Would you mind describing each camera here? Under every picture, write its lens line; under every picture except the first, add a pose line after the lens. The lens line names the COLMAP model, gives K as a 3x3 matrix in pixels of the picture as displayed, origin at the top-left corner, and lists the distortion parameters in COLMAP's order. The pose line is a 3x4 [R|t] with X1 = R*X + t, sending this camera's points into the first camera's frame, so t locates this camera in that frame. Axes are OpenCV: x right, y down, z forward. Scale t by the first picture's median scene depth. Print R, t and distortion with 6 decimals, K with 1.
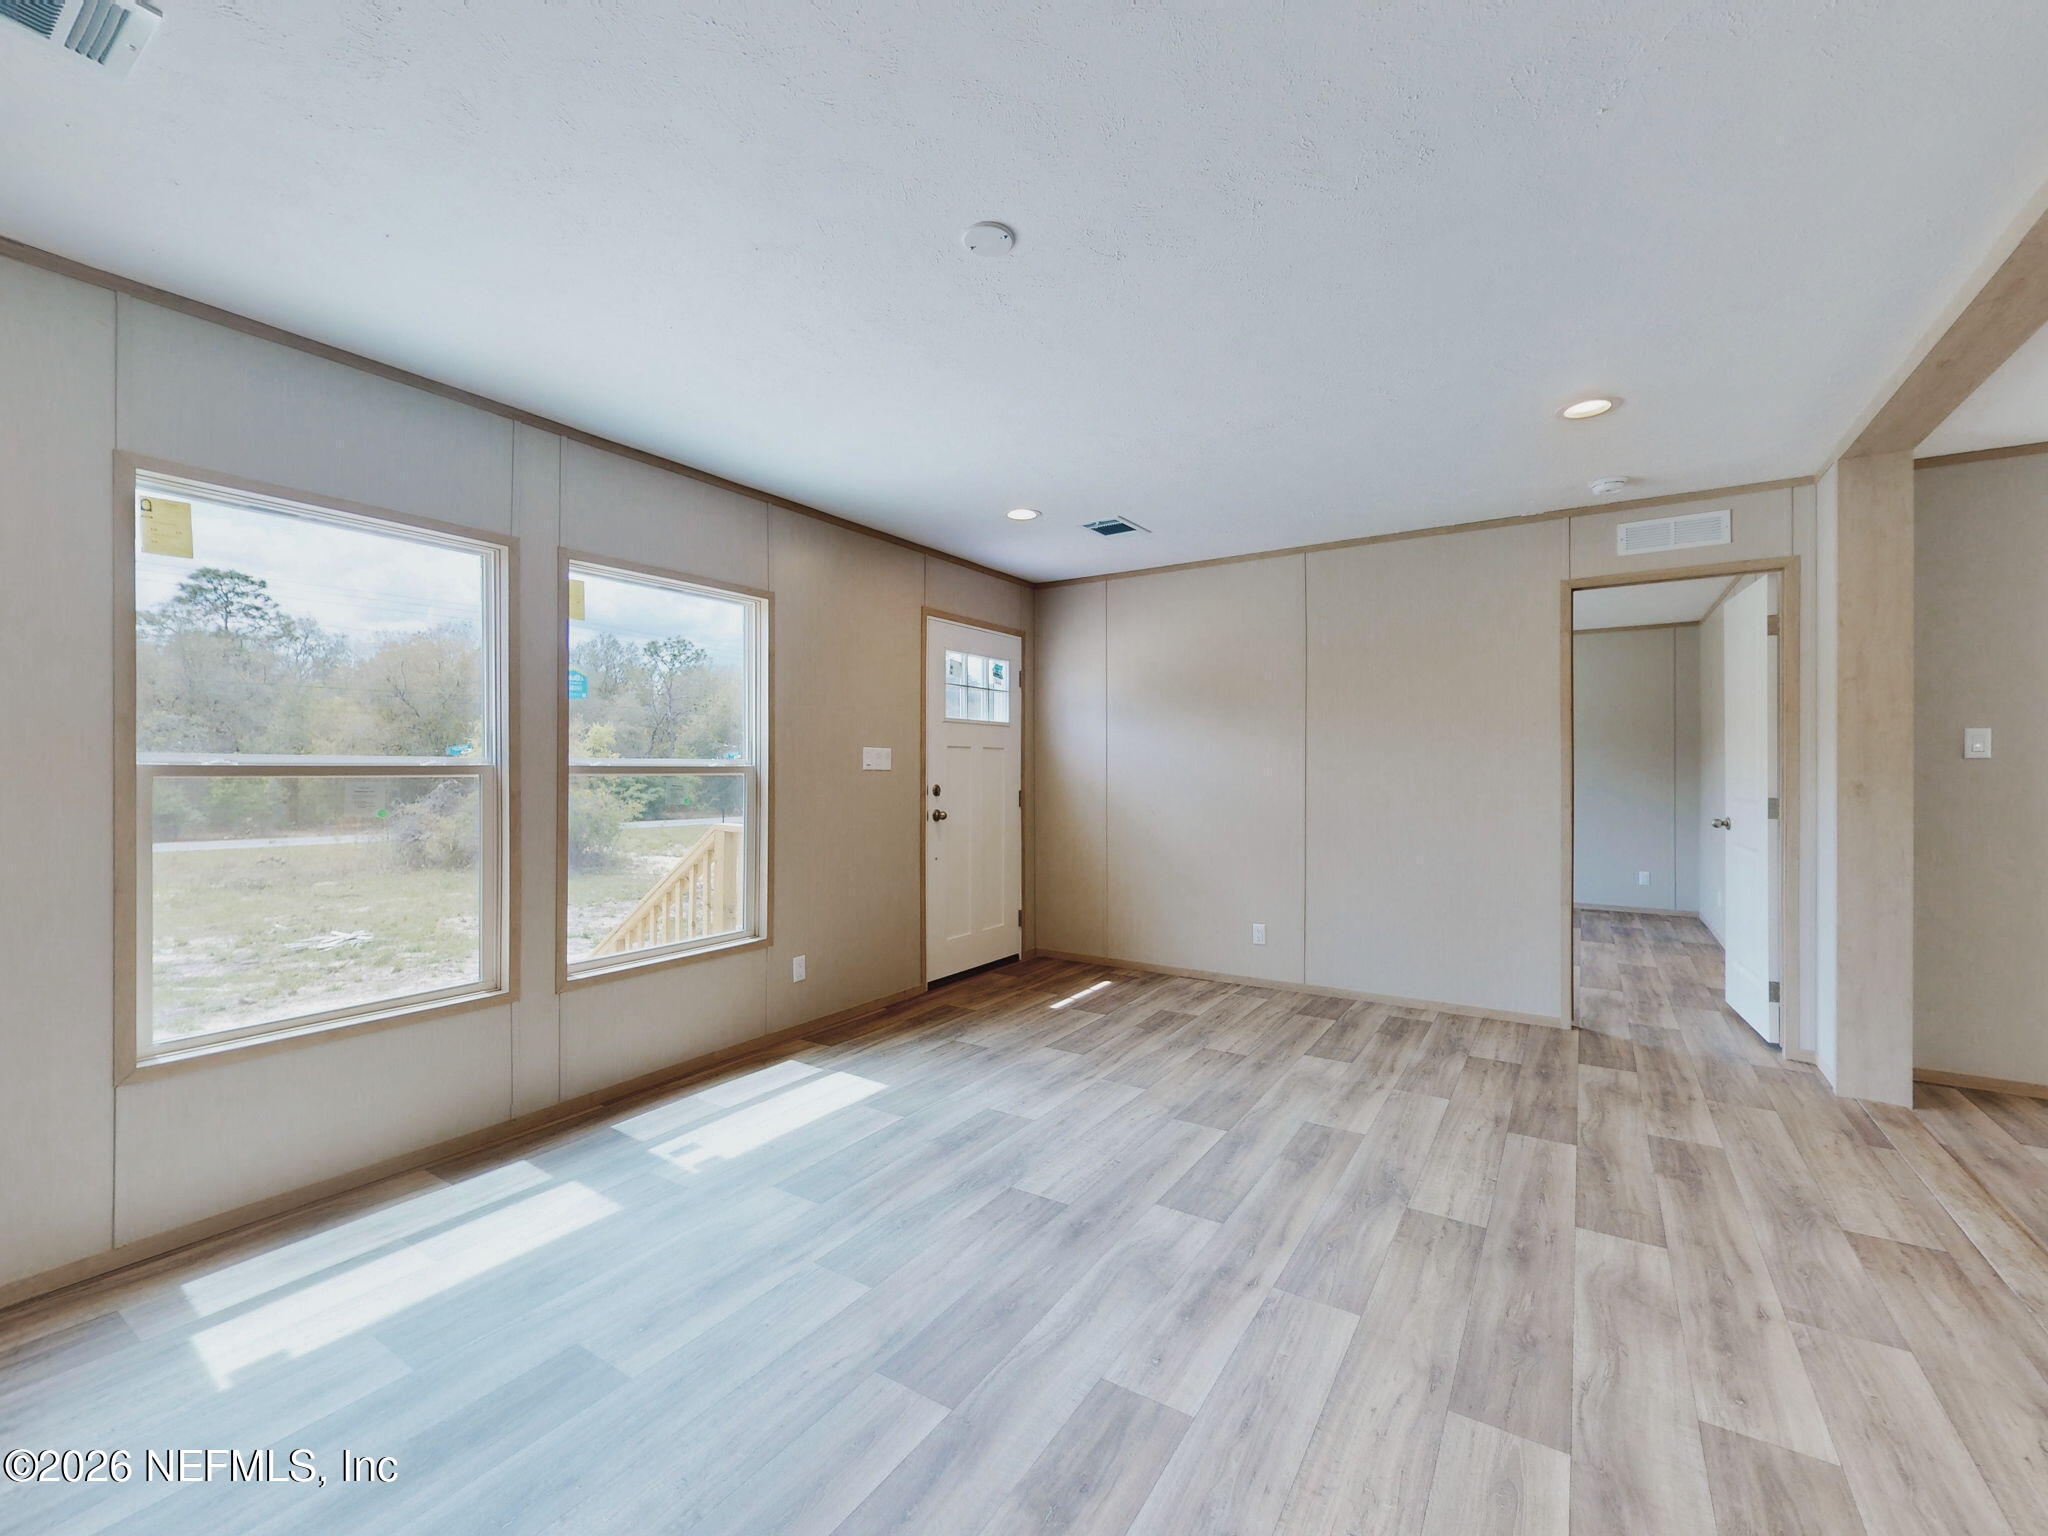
lens RADIAL K [[863.5, 0, 1024.0], [0, 863.5, 768.0], [0, 0, 1]] dist [0.002516, 0.000197]
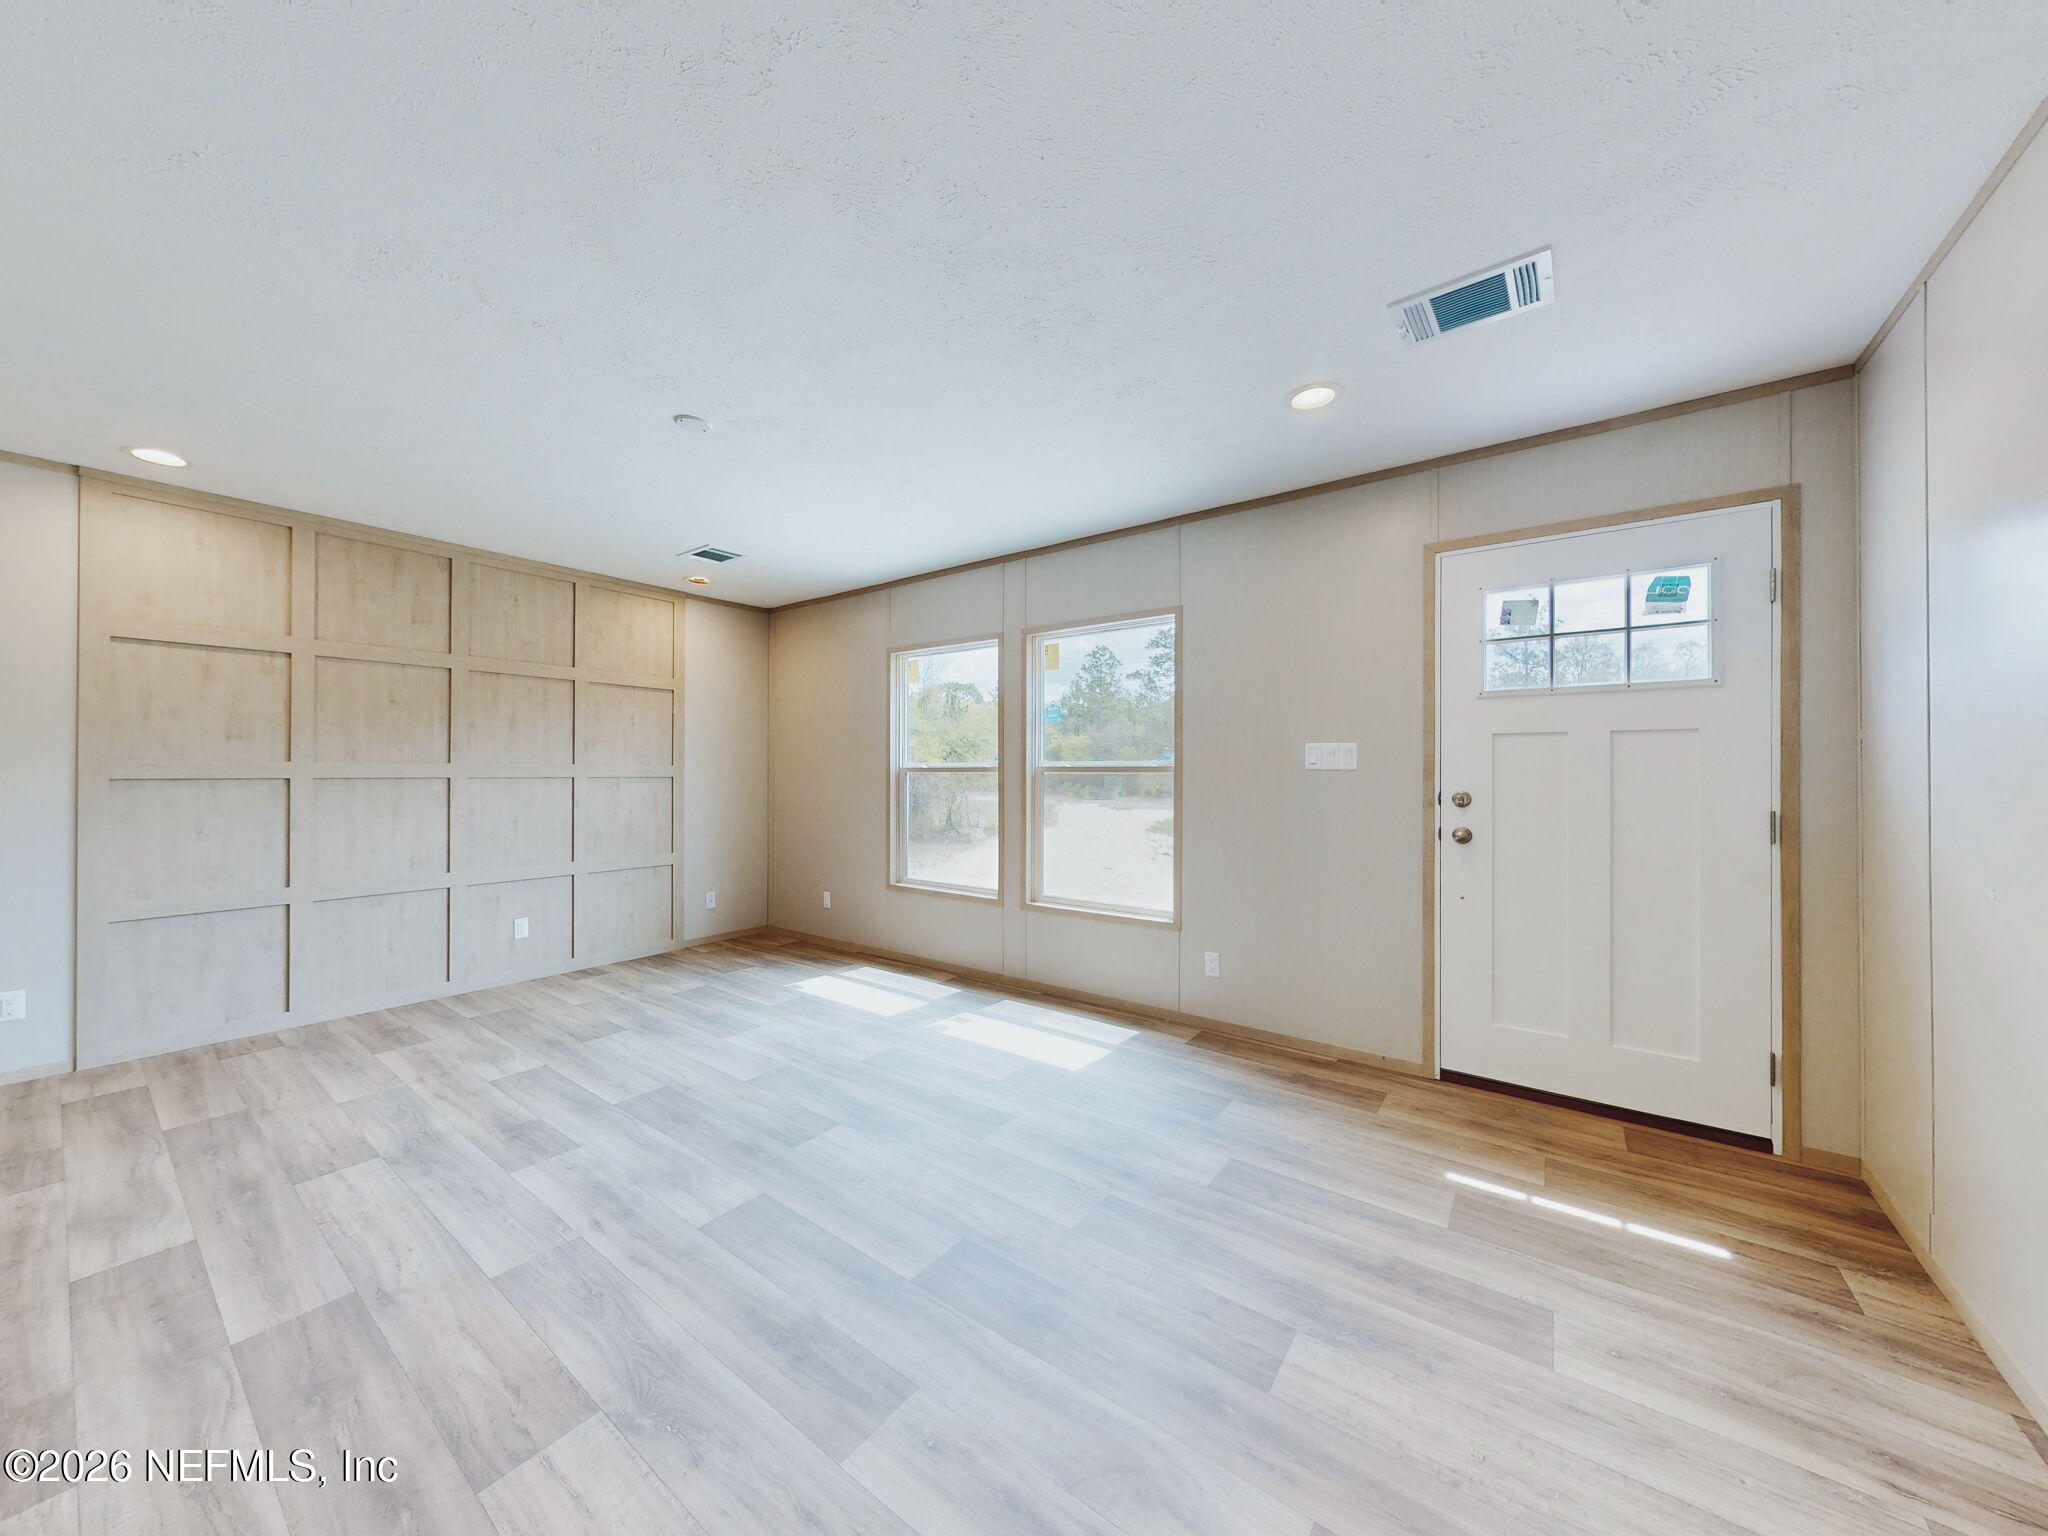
lens RADIAL K [[718.9, 0, 1024.0], [0, 718.9, 768.0], [0, 0, 1]] dist [0.000615, -0.000061]
pose [[-0.058367, -0.001562, -0.998294, 0.843477], [0.001642, 0.999997, -0.001660, 0.002552], [0.998294, -0.001736, -0.058364, 1.164289]]
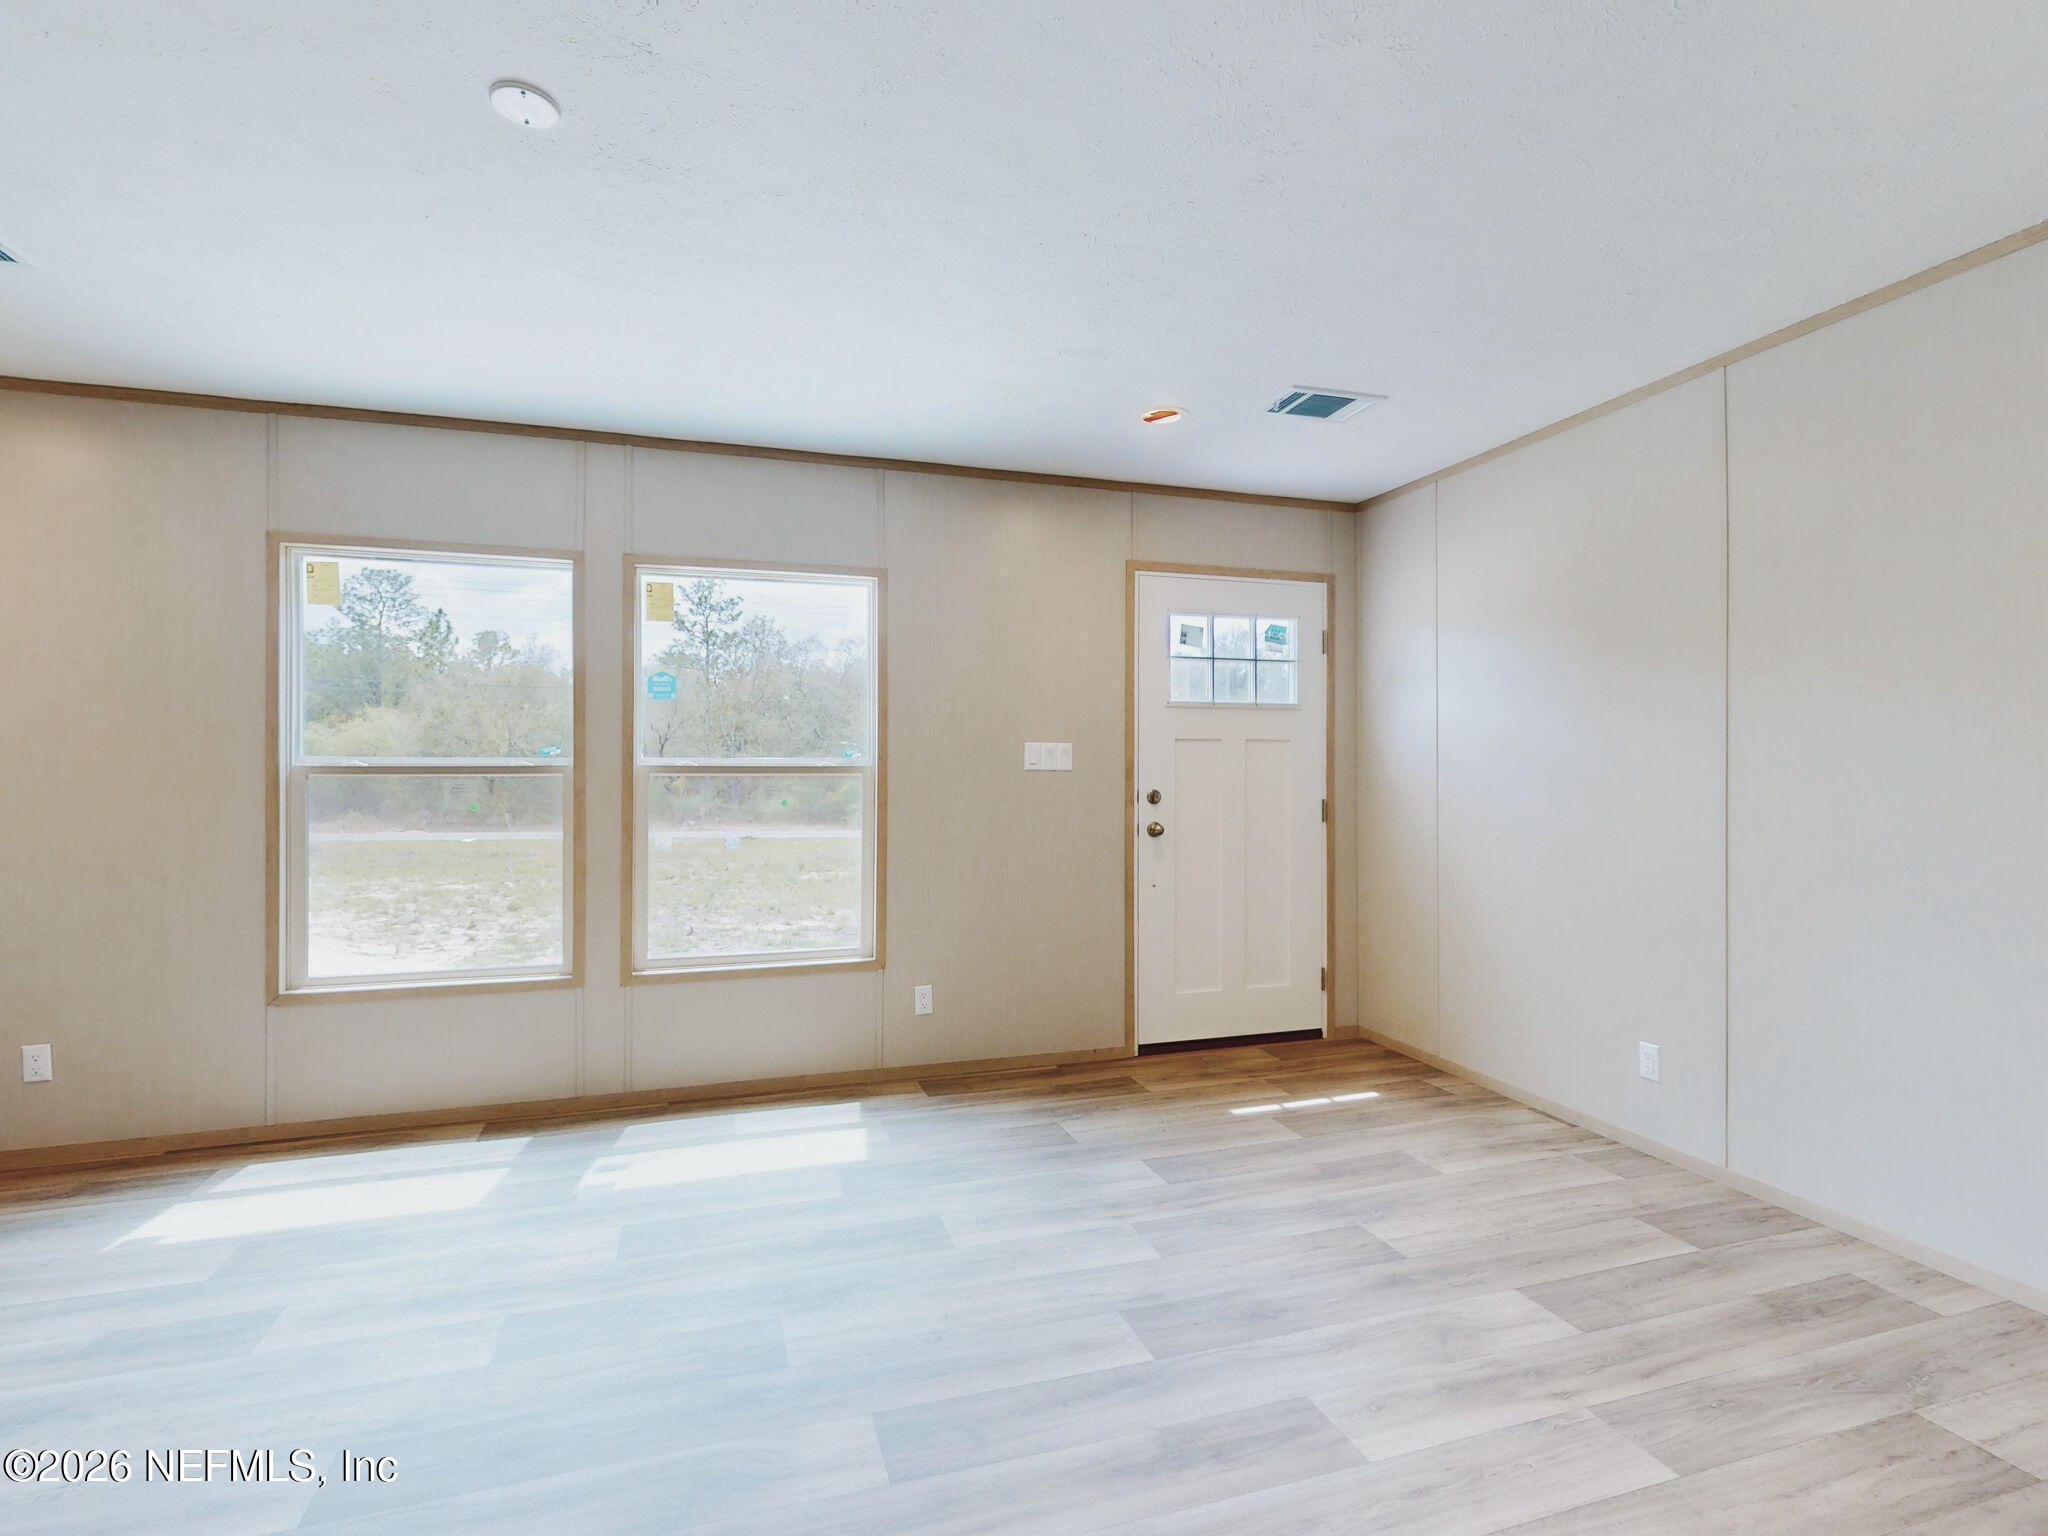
lens RADIAL K [[999.6, 0, 1024.0], [0, 999.6, 768.0], [0, 0, 1]] dist [-0.000258, -0.000399]
pose [[0.776090, -0.000117, -0.630622, 0.629878], [0.000430, 1.000000, 0.000343, 0.000374], [0.630622, -0.000537, 0.776090, 0.404022]]
